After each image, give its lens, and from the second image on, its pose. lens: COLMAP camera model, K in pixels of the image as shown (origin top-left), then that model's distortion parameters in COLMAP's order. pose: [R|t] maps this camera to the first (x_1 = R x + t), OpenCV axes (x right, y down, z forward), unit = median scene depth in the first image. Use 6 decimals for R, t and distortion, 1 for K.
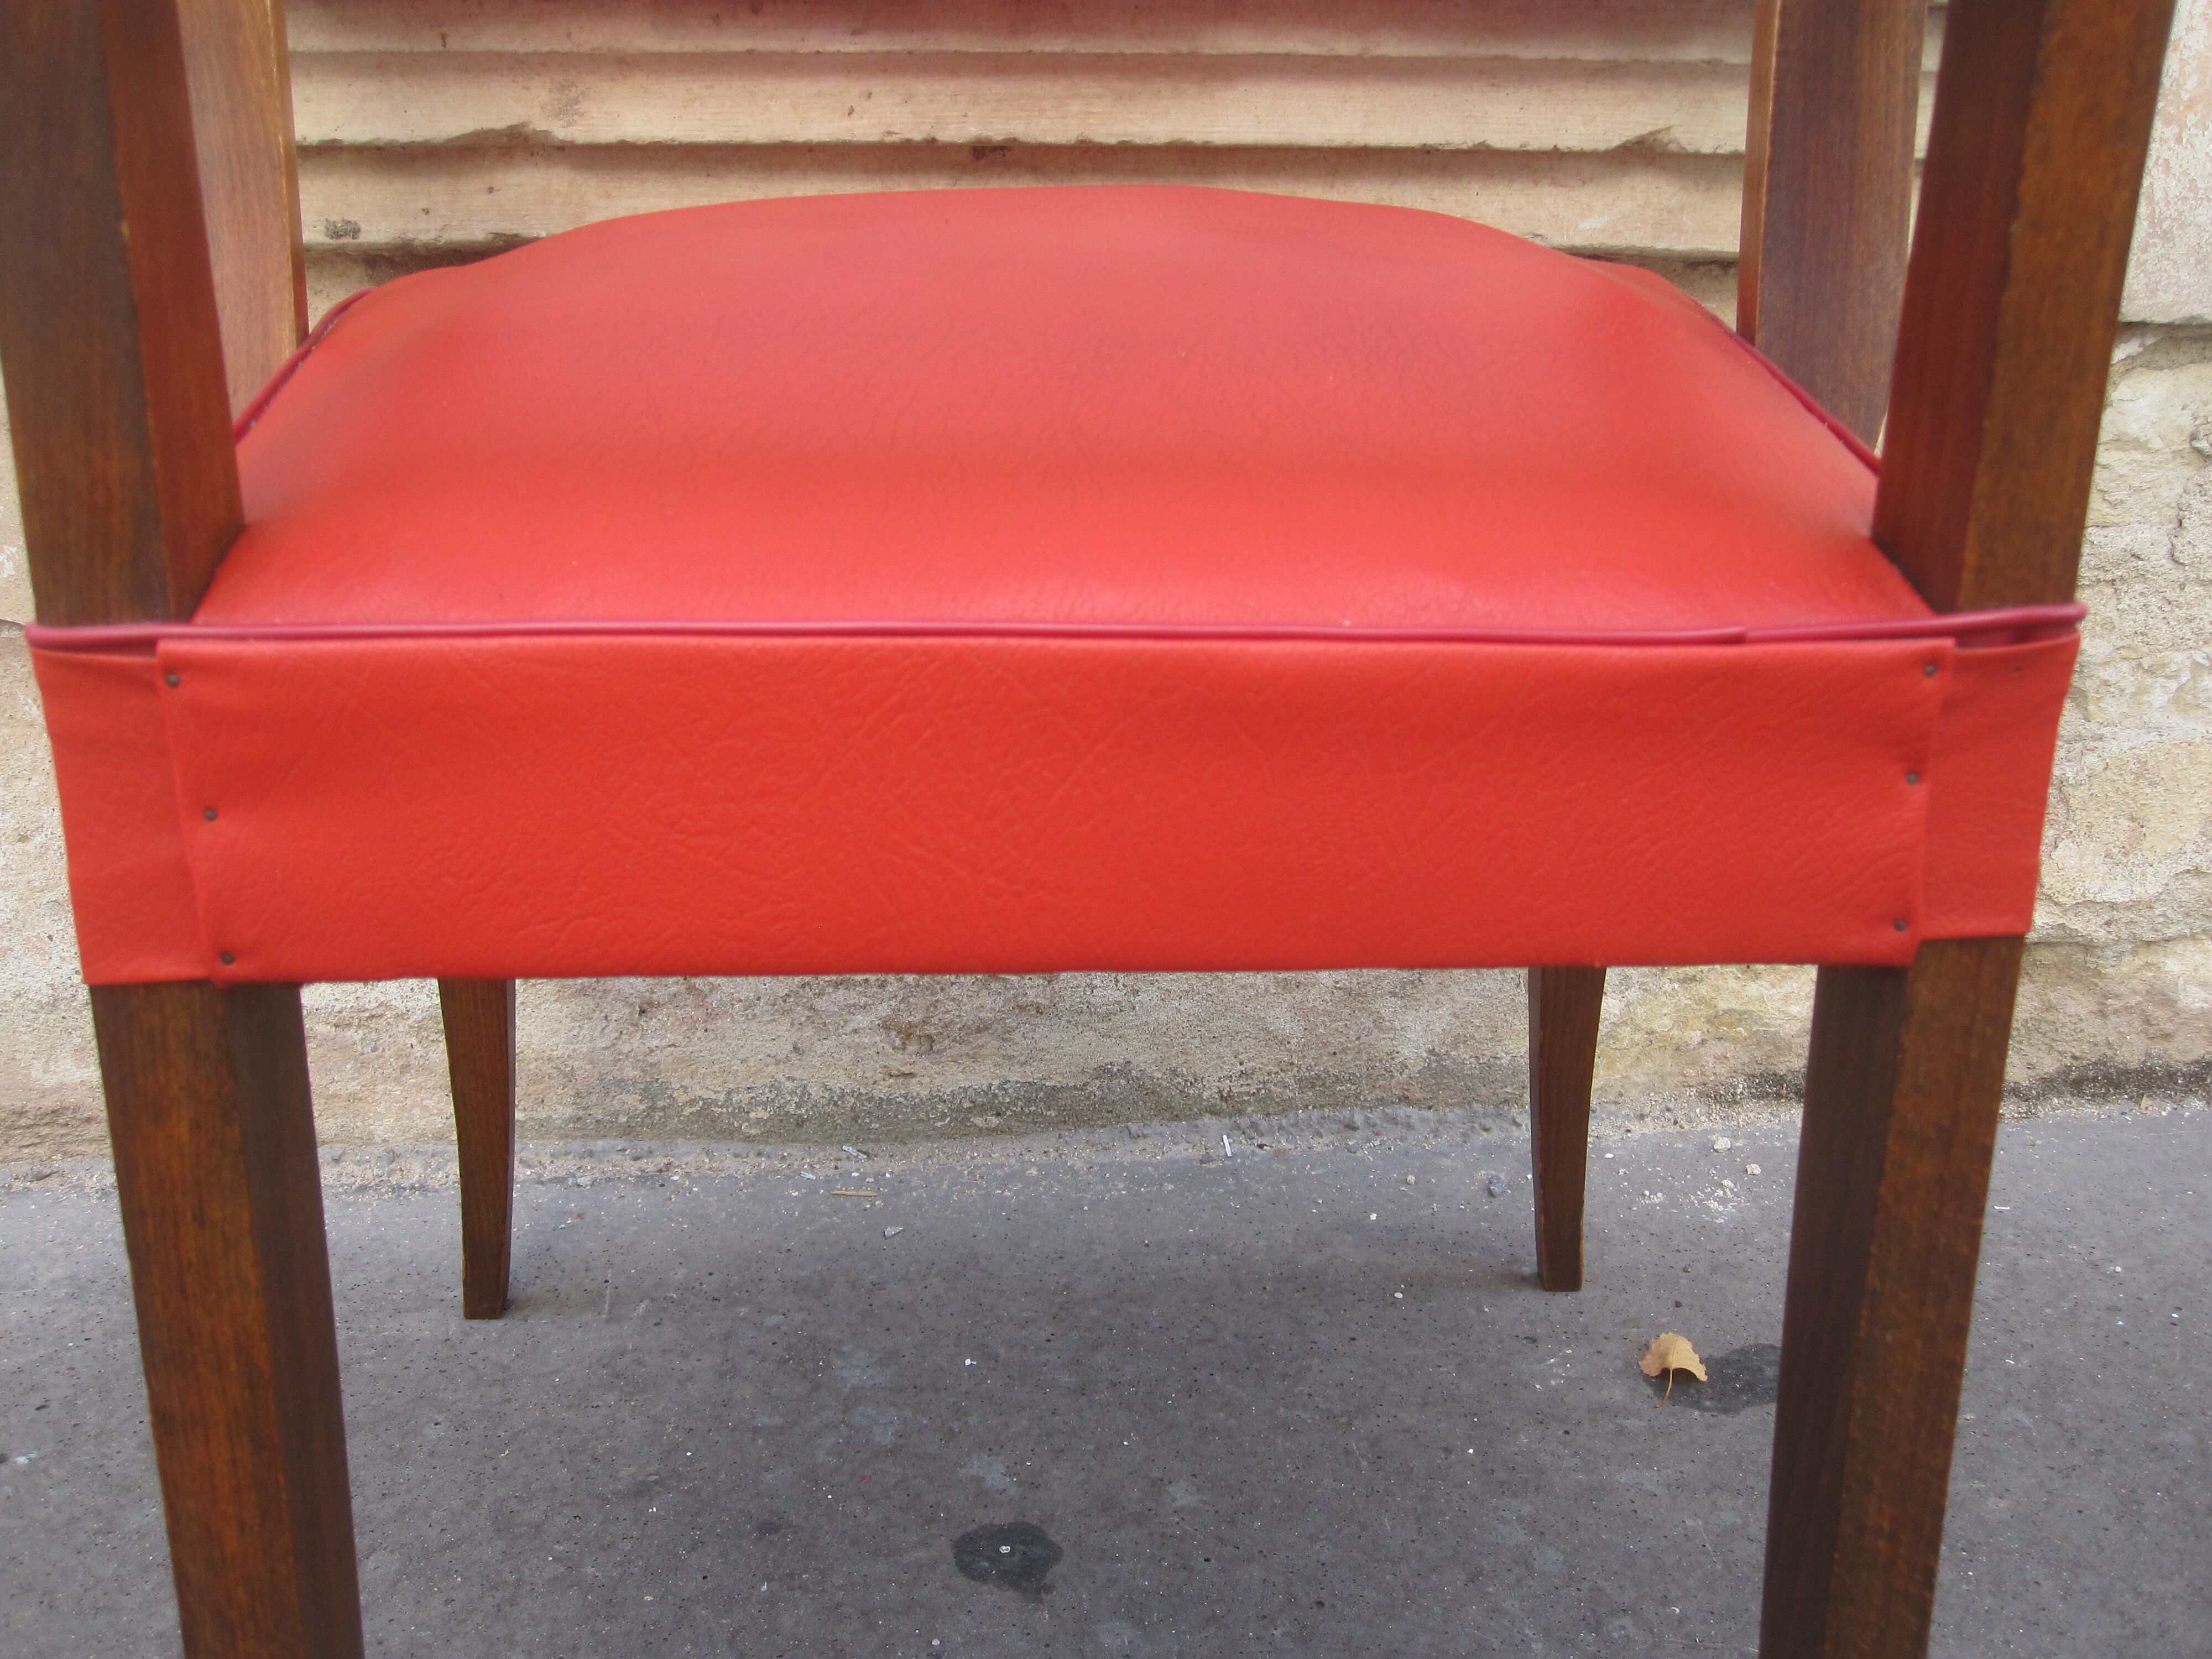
lens RADIAL K [[2169.1, 0, 1088.6], [0, 2169.1, 805.7], [0, 0, 1]] dist [-0.064856, 0.000000]
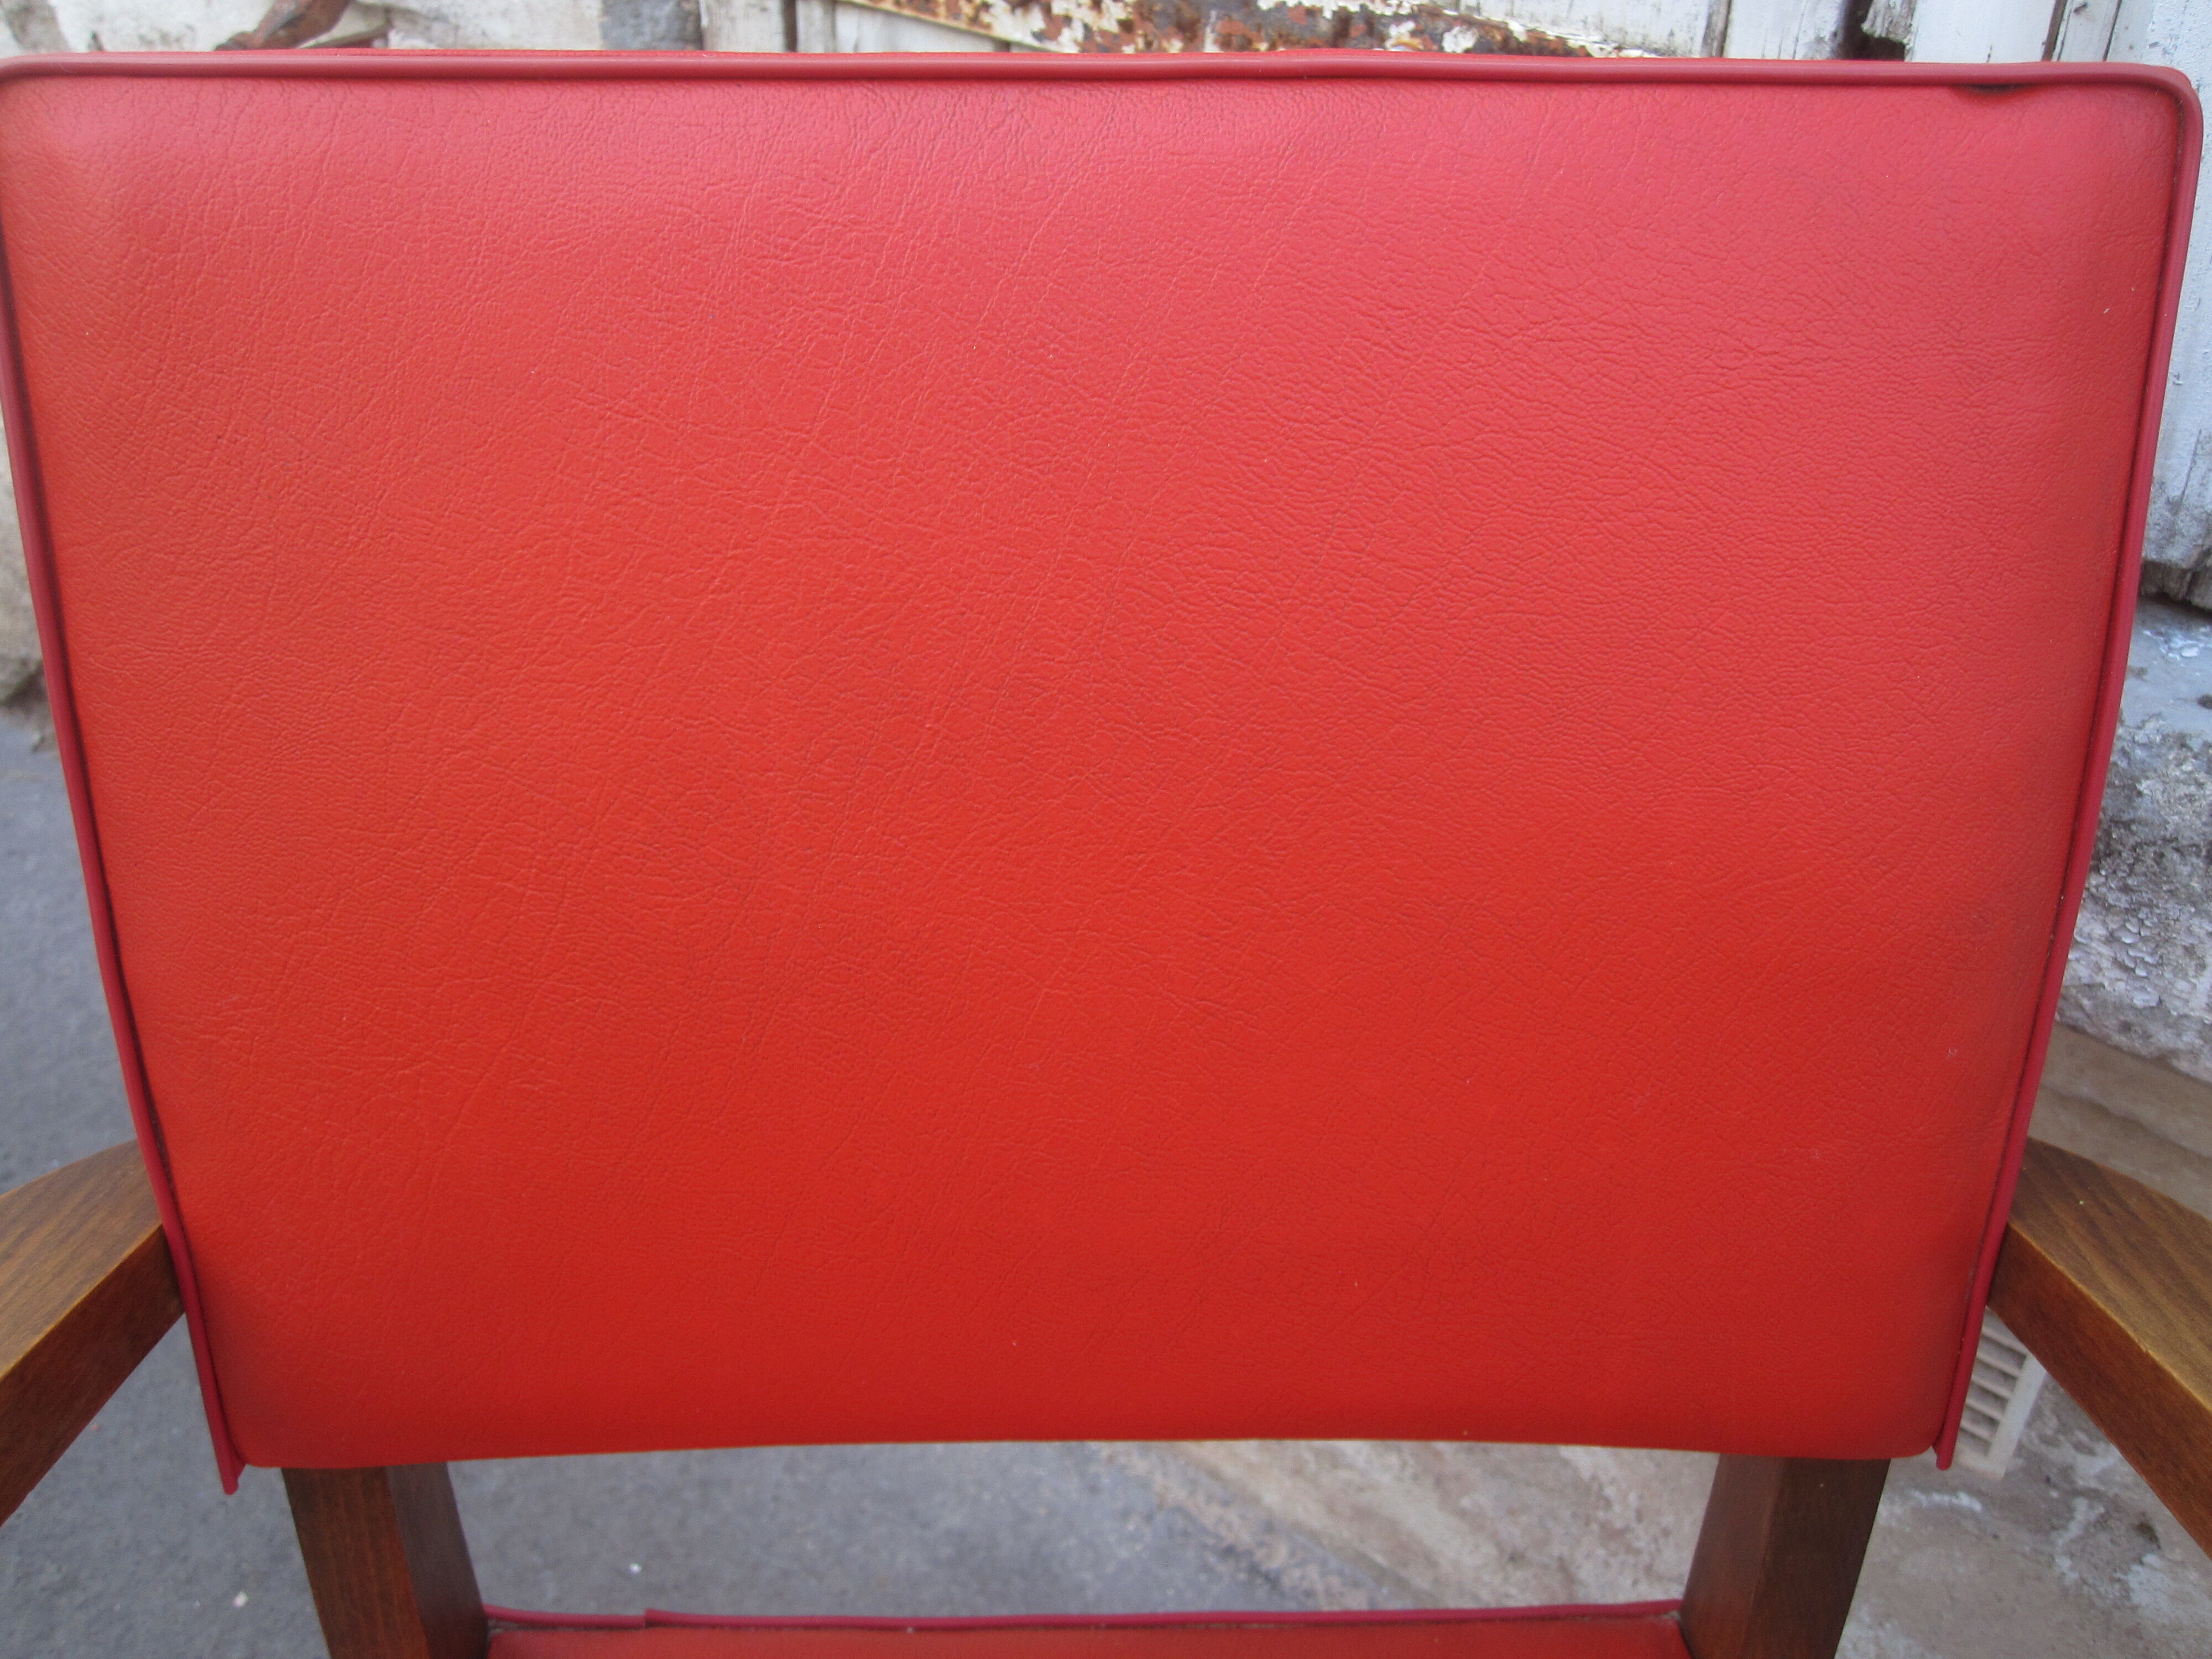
lens RADIAL K [[2169.1, 0, 1090.2], [0, 2169.1, 808.3], [0, 0, 1]] dist [-0.064856, 0.000000]
pose [[0.734622, 0.386541, -0.557599, 0.059619], [-0.224785, 0.914086, 0.337518, -0.500601], [0.640158, -0.122608, 0.758396, 0.205598]]
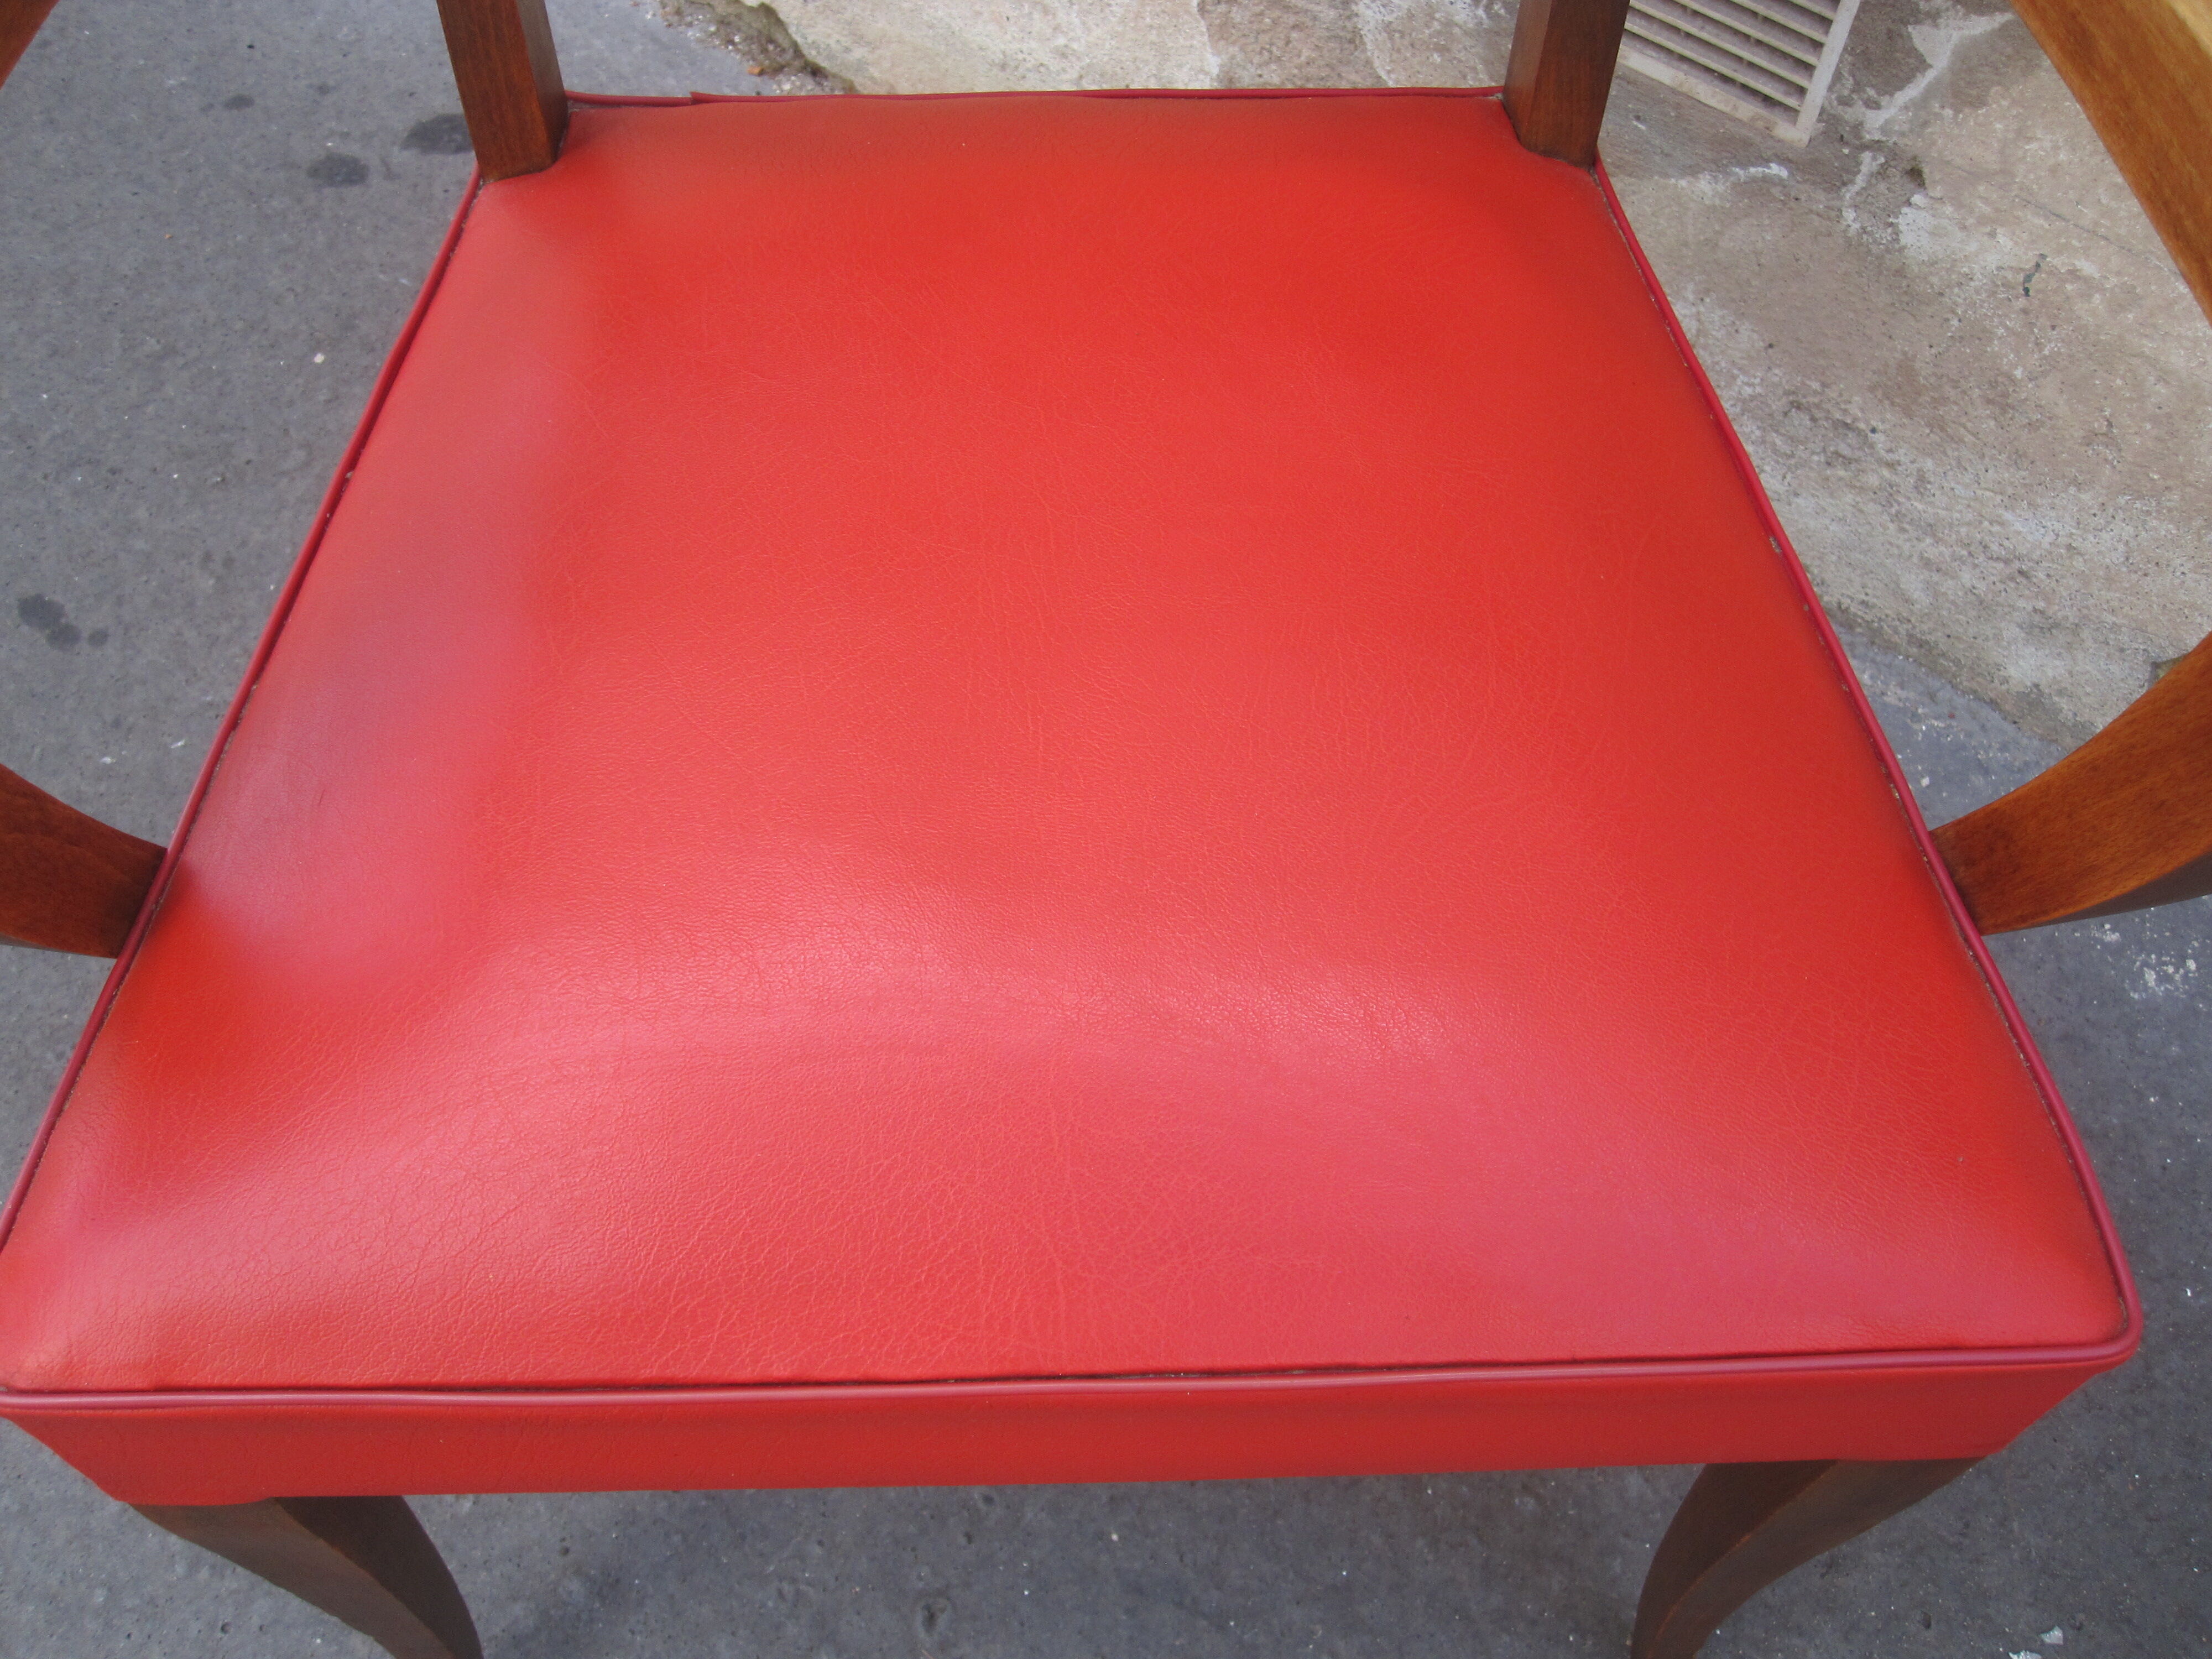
lens RADIAL K [[2169.1, 0, 1083.4], [0, 2169.1, 815.2], [0, 0, 1]] dist [-0.064856, 0.000000]
pose [[0.742957, 0.565268, -0.358451, 0.233407], [-0.227233, 0.716734, 0.659286, -0.422585], [0.629587, -0.408369, 0.660950, 0.041035]]
